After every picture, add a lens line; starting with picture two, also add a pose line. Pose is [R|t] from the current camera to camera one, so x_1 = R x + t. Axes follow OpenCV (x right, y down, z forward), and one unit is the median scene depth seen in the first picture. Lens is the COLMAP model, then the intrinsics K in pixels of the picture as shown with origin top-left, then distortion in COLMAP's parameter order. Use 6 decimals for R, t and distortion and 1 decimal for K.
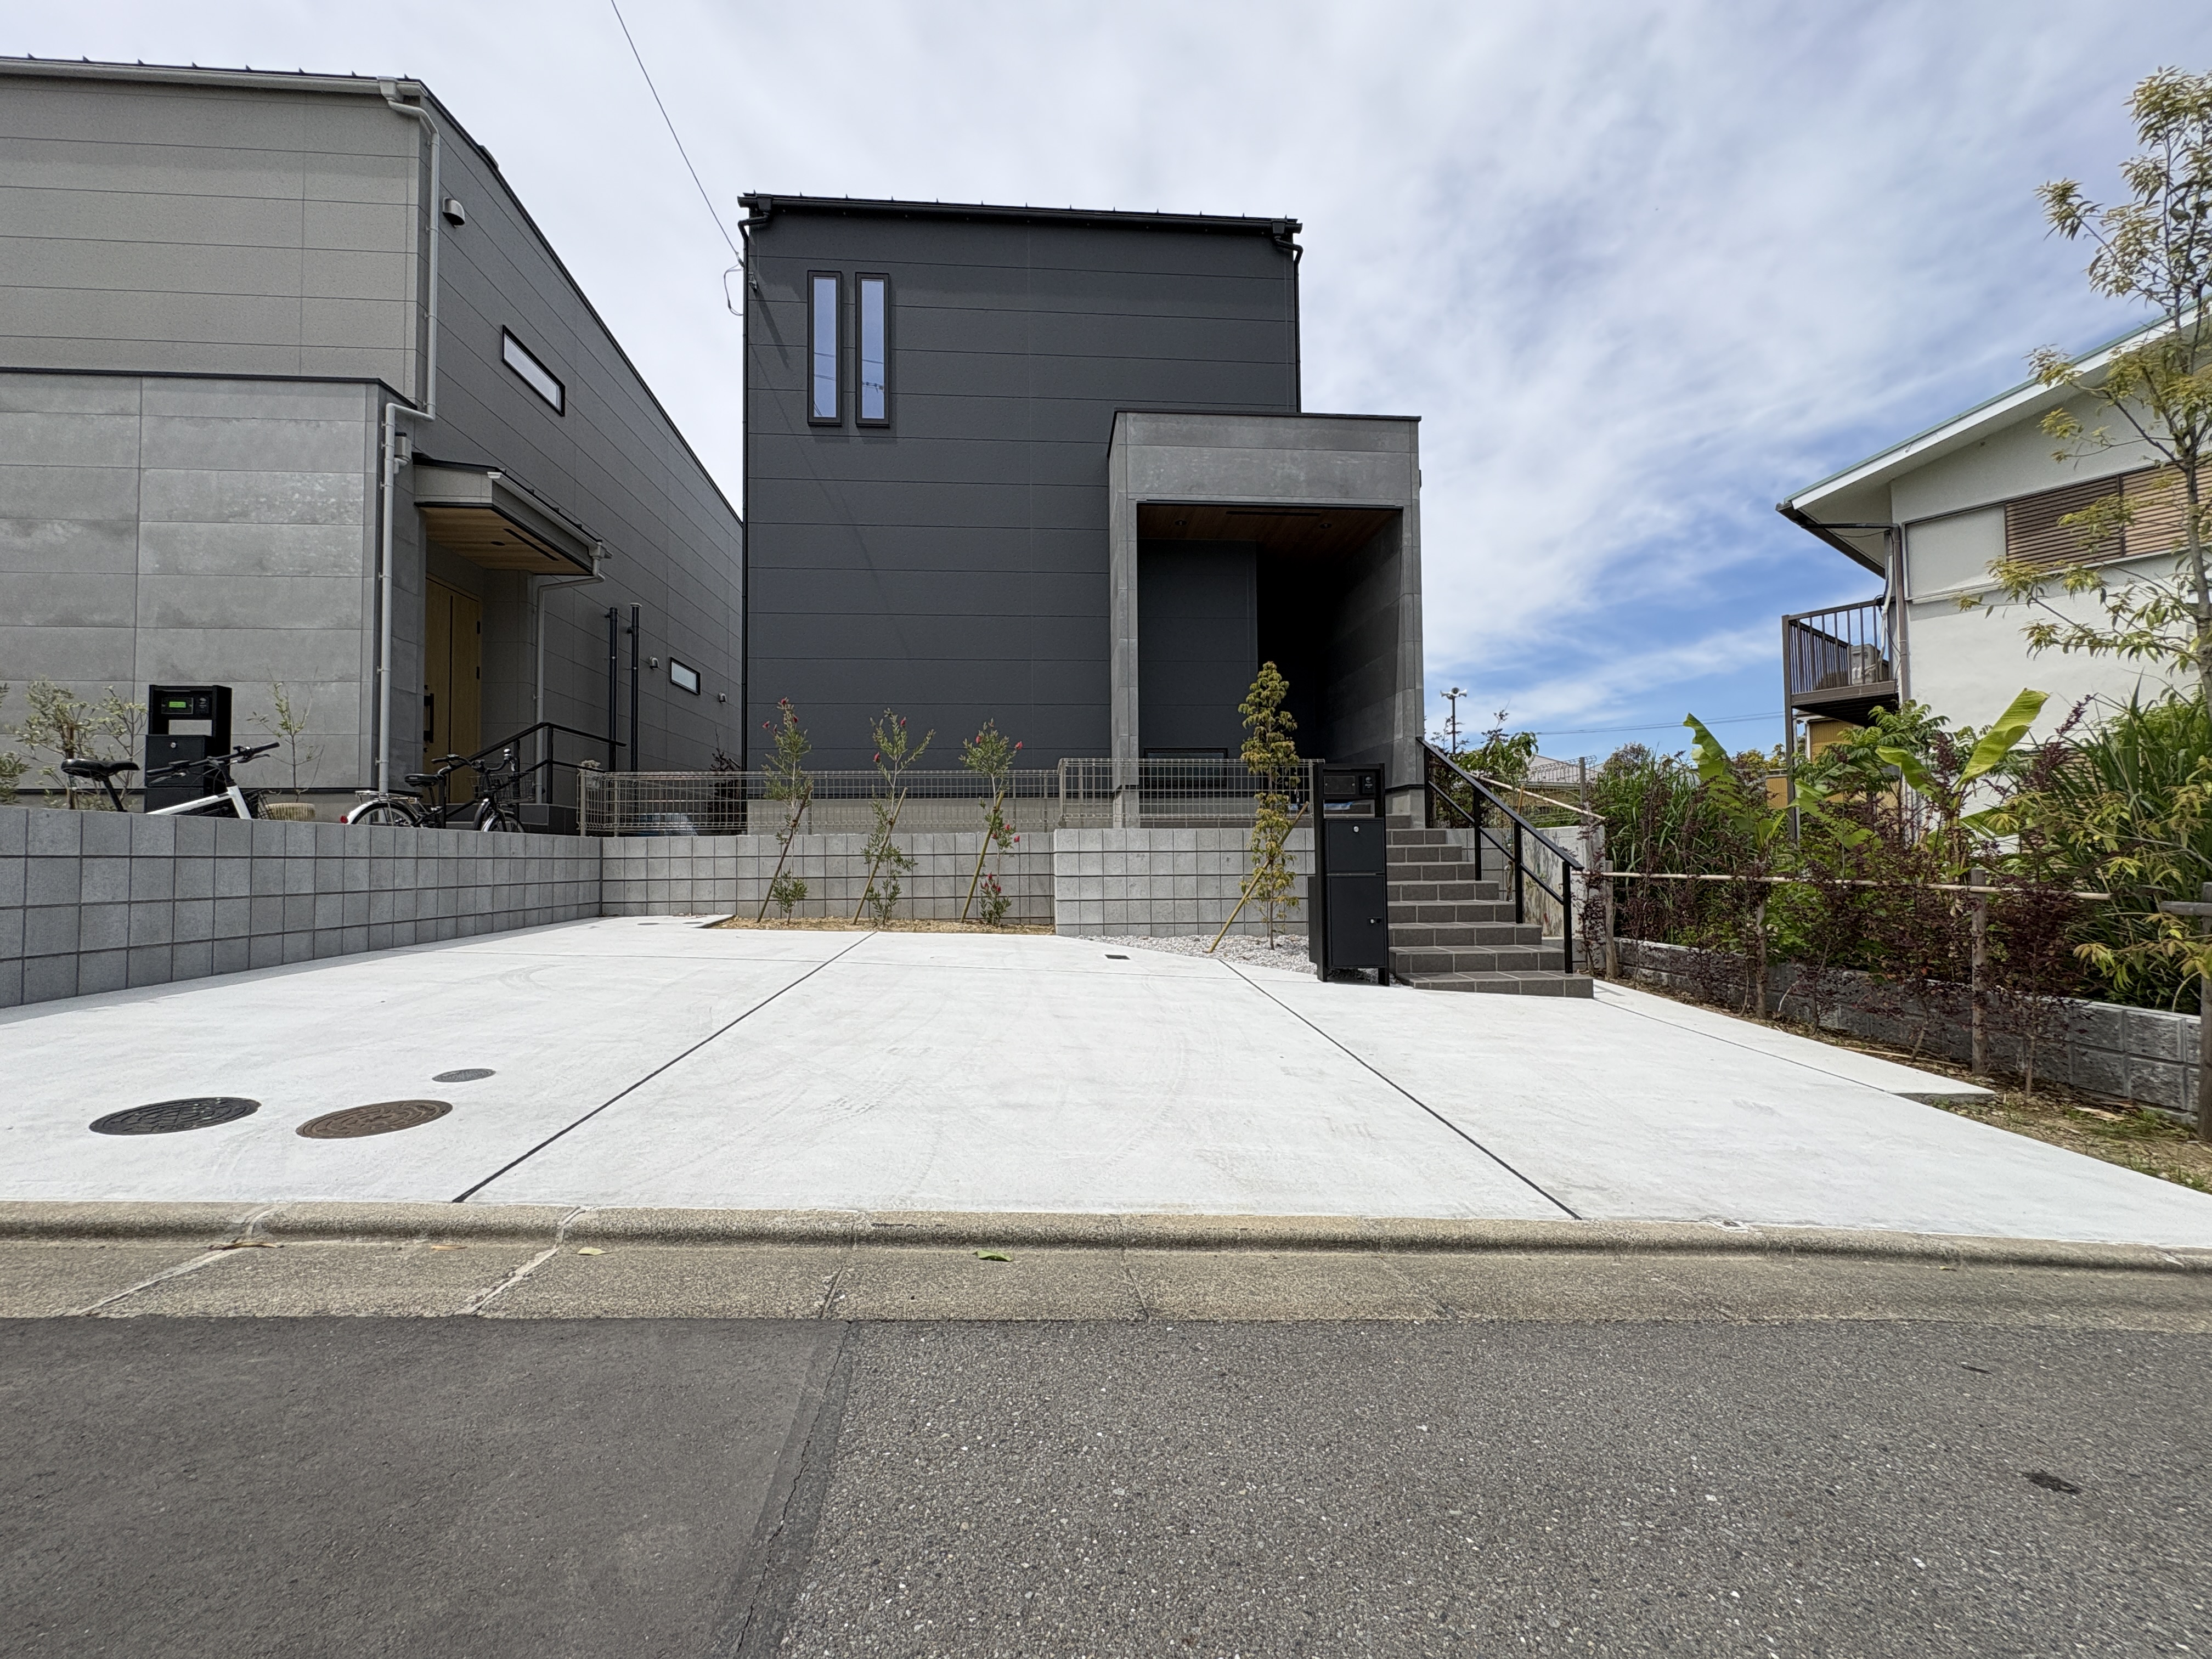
lens RADIAL K [[882.5, 0, 1101.7], [0, 882.5, 824.1], [0, 0, 1]] dist [-0.006307, 0.000667]
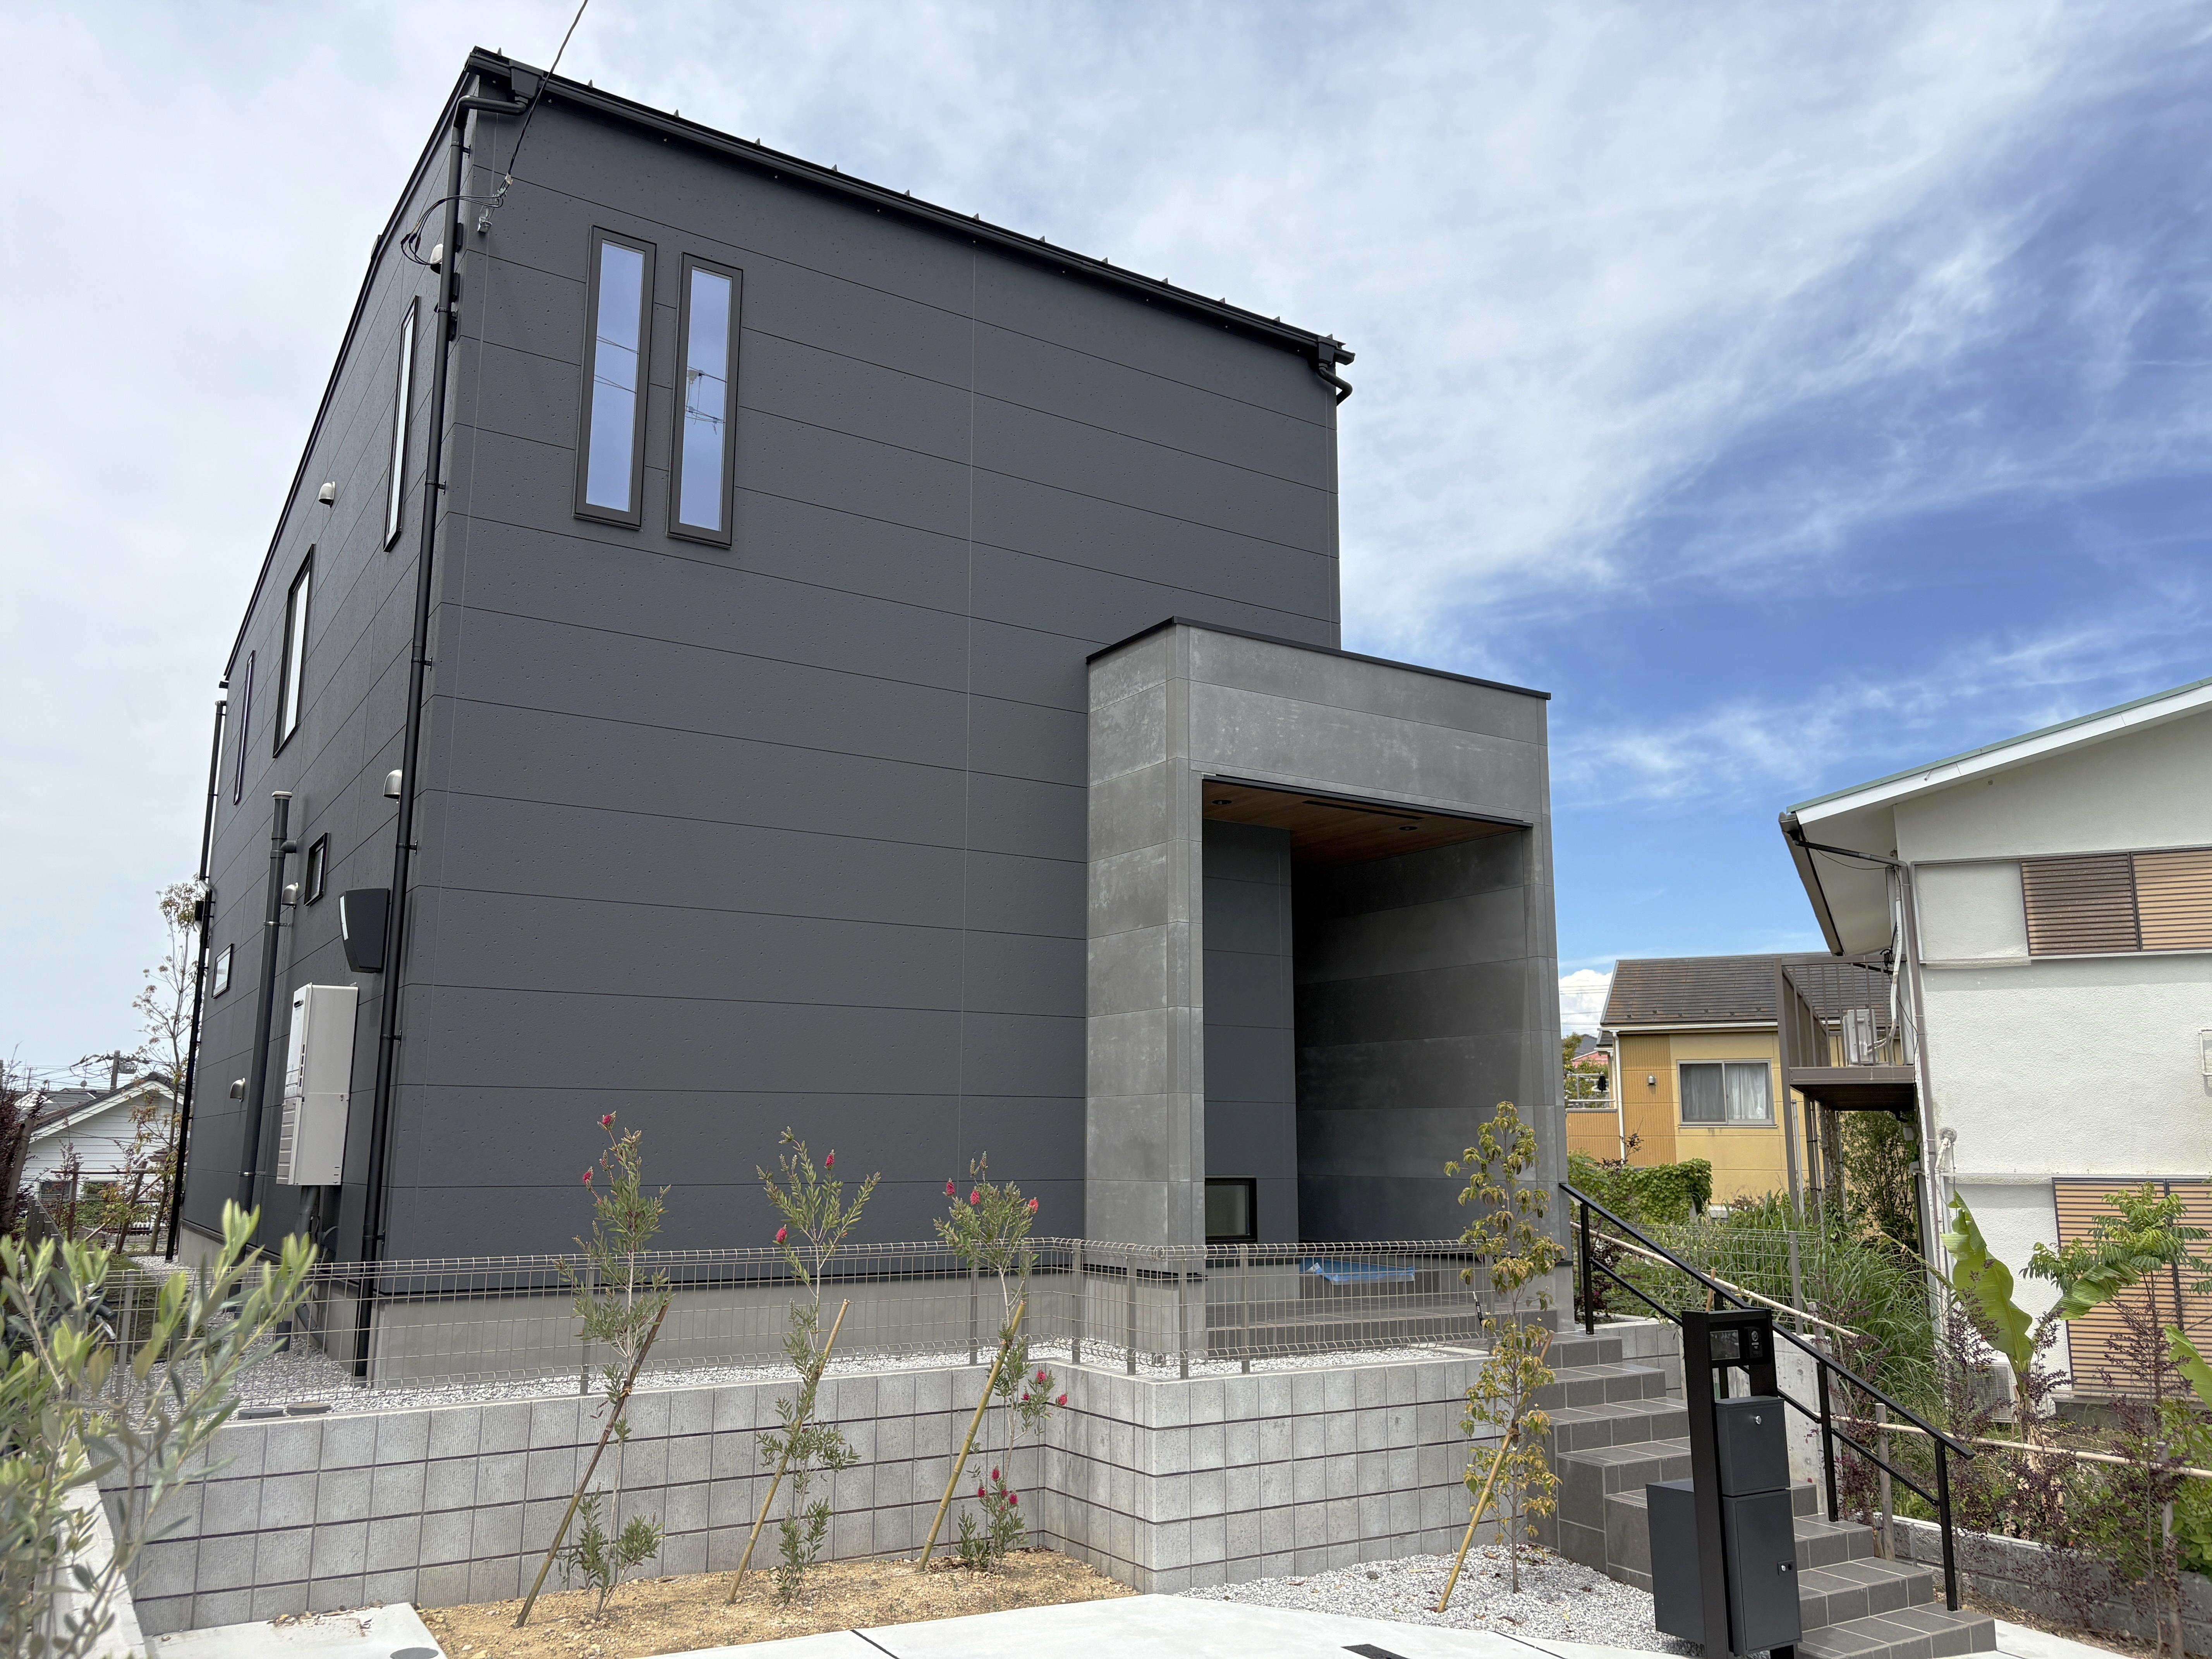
lens RADIAL K [[1695.0, 0, 1107.9], [0, 1695.0, 830.9], [0, 0, 1]] dist [0.007557, -0.009026]
pose [[0.876640, 0.101173, 0.470390, -0.499623], [-0.026105, 0.986204, -0.163466, -0.131862], [-0.480438, 0.131021, 0.867187, 0.052122]]
